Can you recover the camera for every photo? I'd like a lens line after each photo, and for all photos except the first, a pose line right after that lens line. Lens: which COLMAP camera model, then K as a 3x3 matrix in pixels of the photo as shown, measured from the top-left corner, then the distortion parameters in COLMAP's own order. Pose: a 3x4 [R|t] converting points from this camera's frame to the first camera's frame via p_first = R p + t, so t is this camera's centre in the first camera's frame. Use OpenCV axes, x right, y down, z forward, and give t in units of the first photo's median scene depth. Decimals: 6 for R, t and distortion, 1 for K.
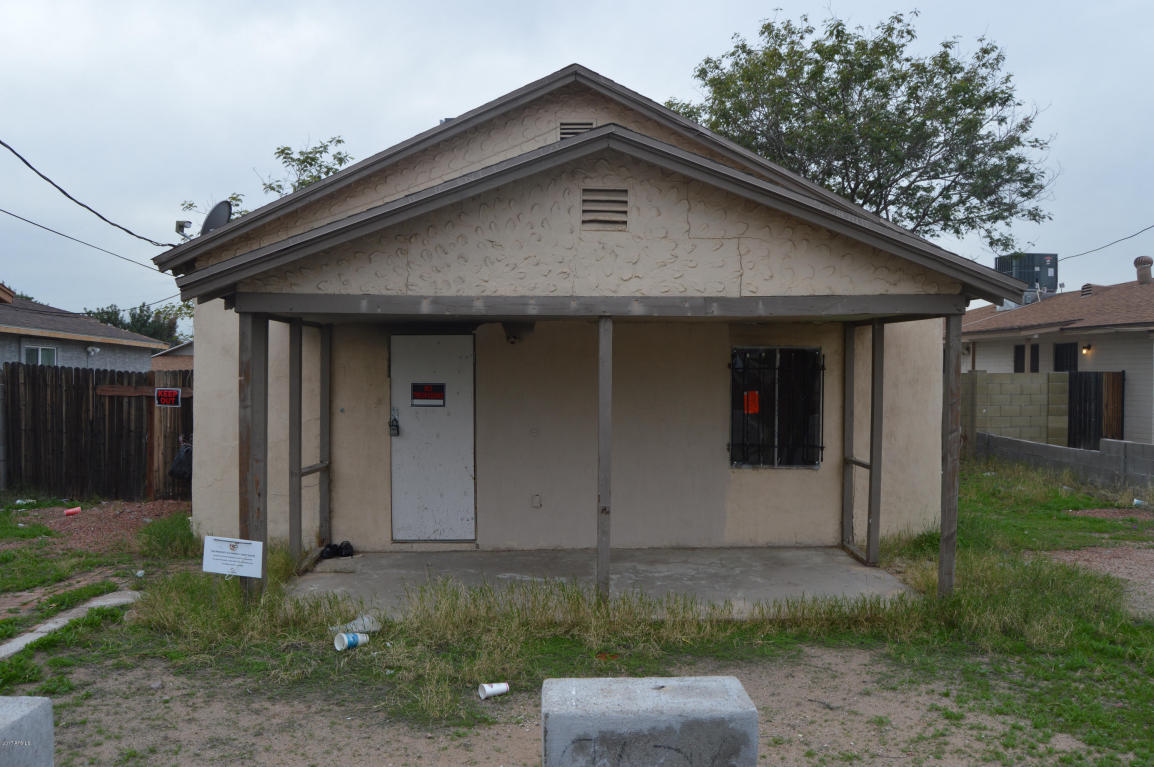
lens RADIAL K [[910.4, 0, 582.0], [0, 910.4, 381.2], [0, 0, 1]] dist [-0.082604, 0.008547]
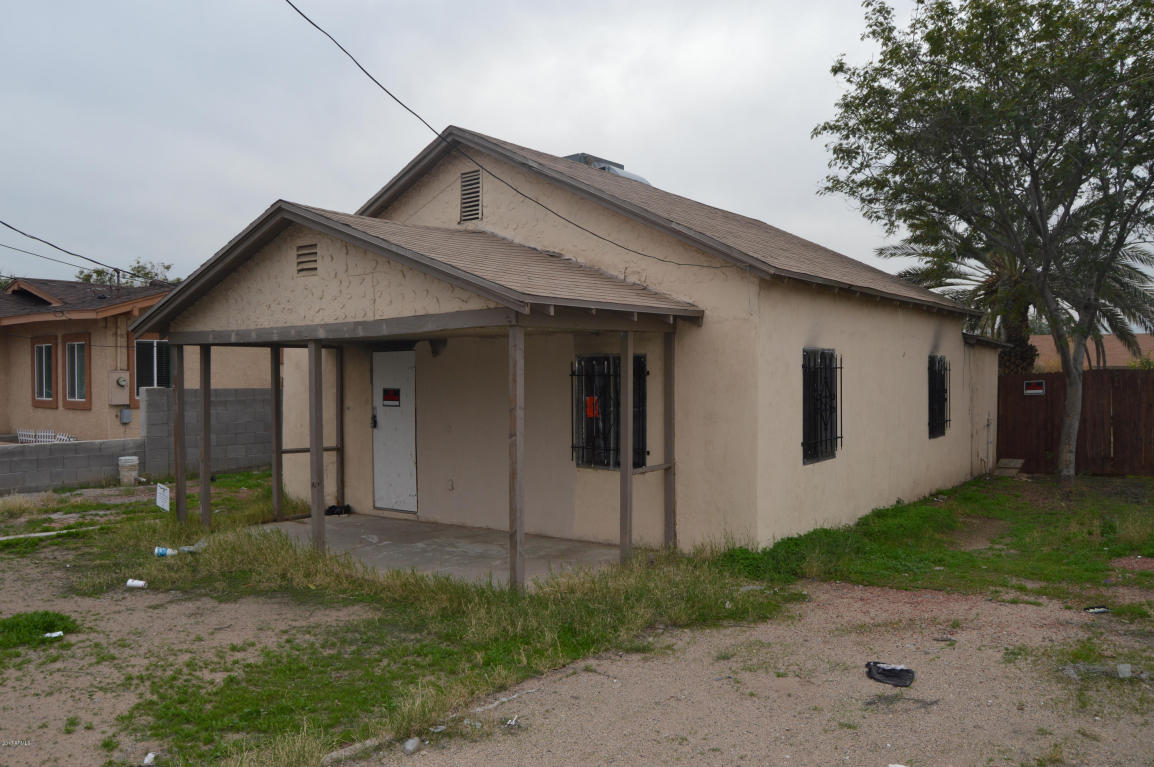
lens RADIAL K [[910.4, 0, 582.0], [0, 910.4, 381.2], [0, 0, 1]] dist [-0.082604, 0.008547]
pose [[0.782109, -0.003437, -0.623132, 0.857574], [0.002720, 0.999994, -0.002102, -0.004781], [0.623135, -0.000051, 0.782114, 0.154597]]
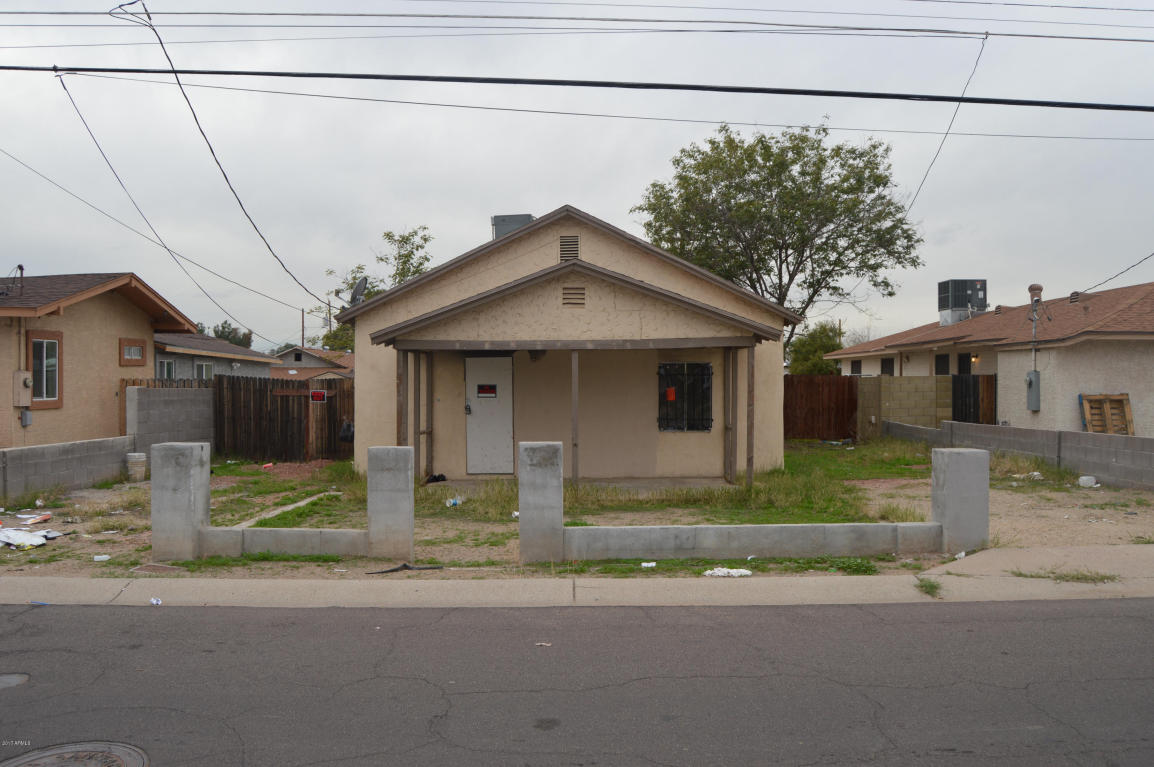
lens RADIAL K [[910.4, 0, 582.0], [0, 910.4, 381.2], [0, 0, 1]] dist [-0.082604, 0.008547]
pose [[0.998650, -0.008069, -0.051320, 0.107805], [0.007631, 0.999933, -0.008741, 0.012752], [0.051387, 0.008338, 0.998644, -0.764876]]
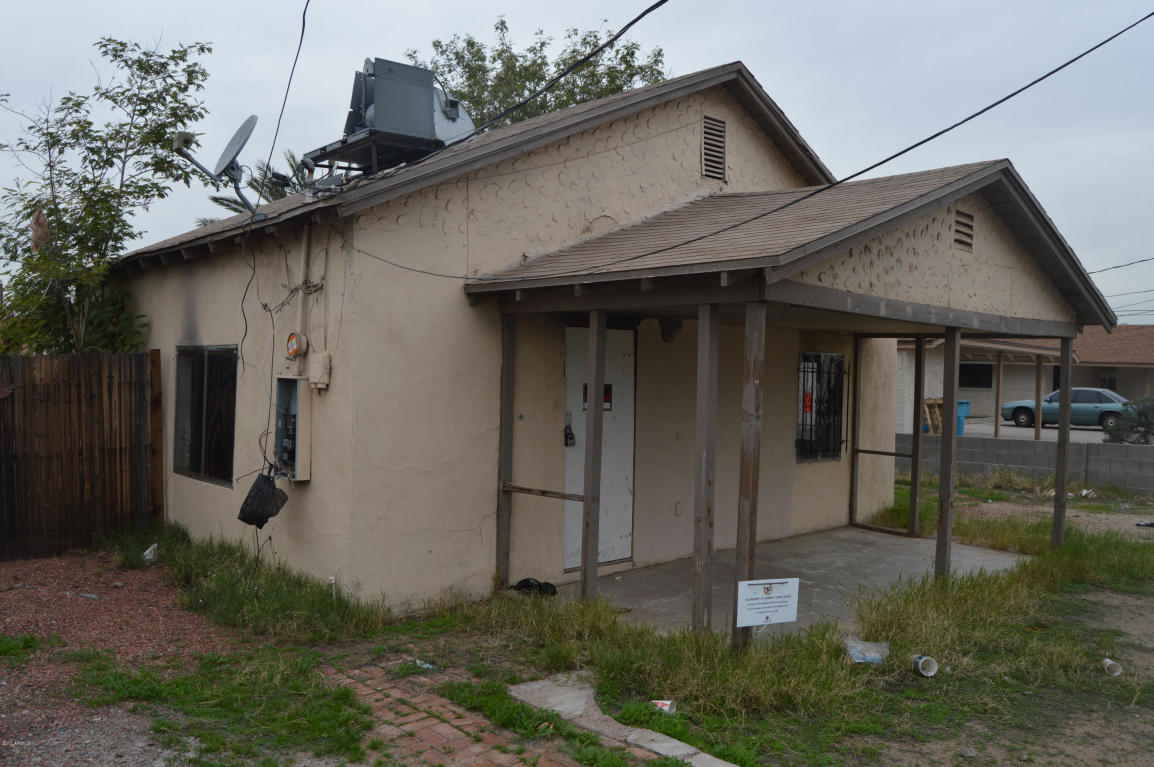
lens RADIAL K [[910.4, 0, 582.0], [0, 910.4, 381.2], [0, 0, 1]] dist [-0.082604, 0.008547]
pose [[0.747705, 0.008163, 0.663980, -0.760561], [-0.014637, 0.999884, 0.004191, -0.003774], [-0.663869, -0.012852, 0.747738, 0.361239]]
